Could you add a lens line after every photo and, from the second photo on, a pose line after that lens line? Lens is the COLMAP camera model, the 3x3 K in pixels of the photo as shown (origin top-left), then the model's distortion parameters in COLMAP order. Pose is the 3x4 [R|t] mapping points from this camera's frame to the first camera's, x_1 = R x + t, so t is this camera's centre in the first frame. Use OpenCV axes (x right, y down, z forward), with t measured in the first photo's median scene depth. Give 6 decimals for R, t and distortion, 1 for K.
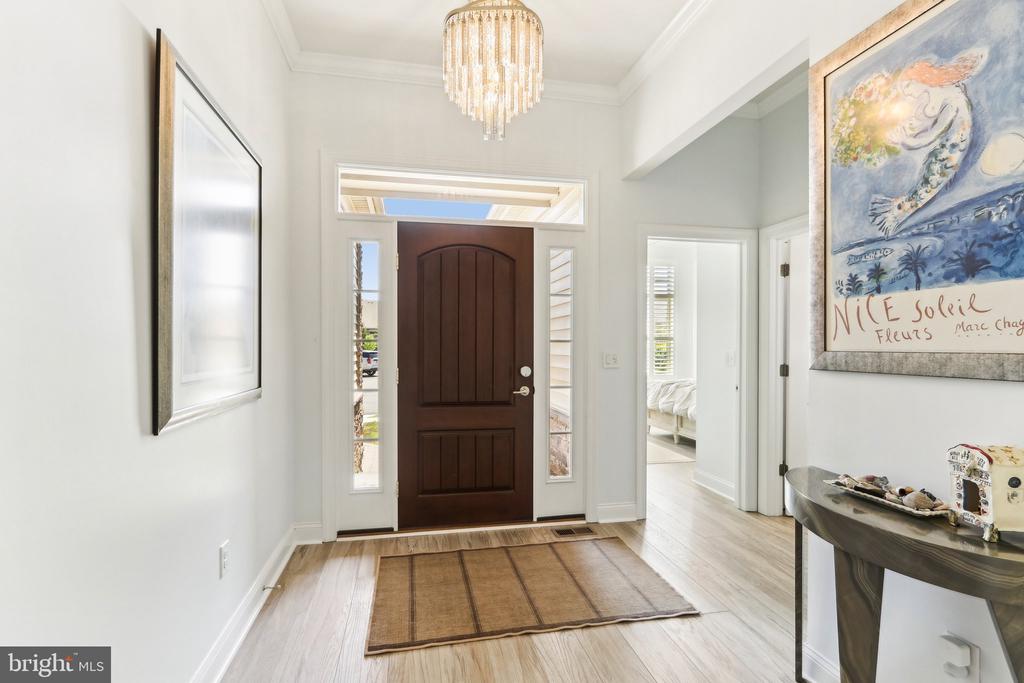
lens RADIAL K [[484.3, 0, 506.7], [0, 484.3, 337.8], [0, 0, 1]] dist [-0.000773, -0.000004]
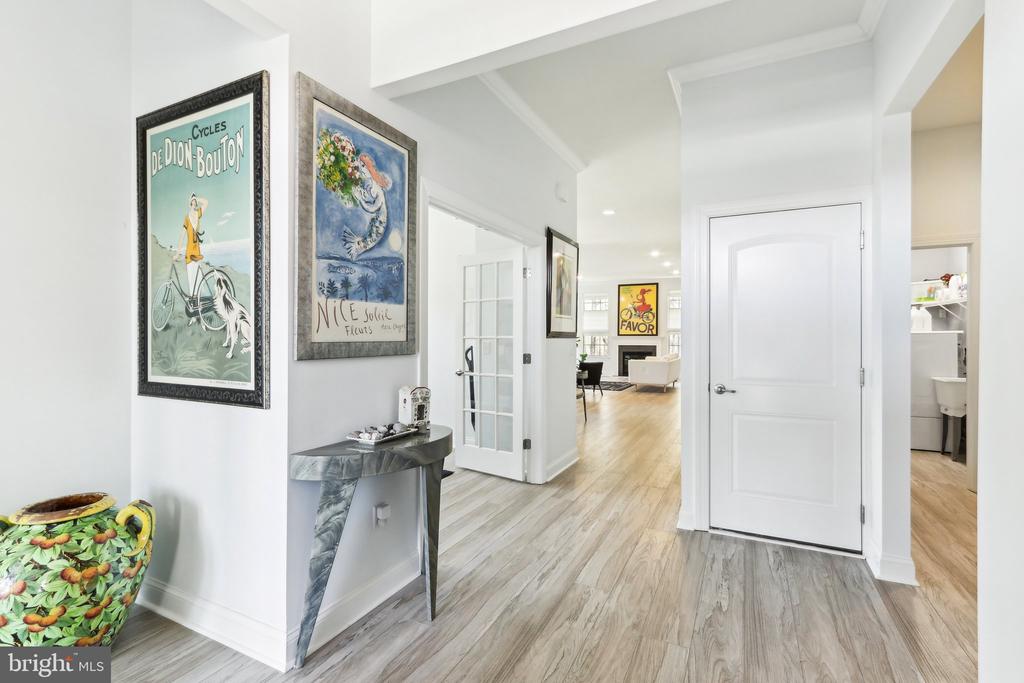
lens RADIAL K [[484.3, 0, 506.7], [0, 484.3, 337.8], [0, 0, 1]] dist [-0.000773, -0.000004]
pose [[-0.791629, 0.004770, 0.610984, -0.436014], [-0.004401, 0.999899, -0.013509, 0.034510], [-0.610987, -0.013383, -0.791528, 1.849998]]
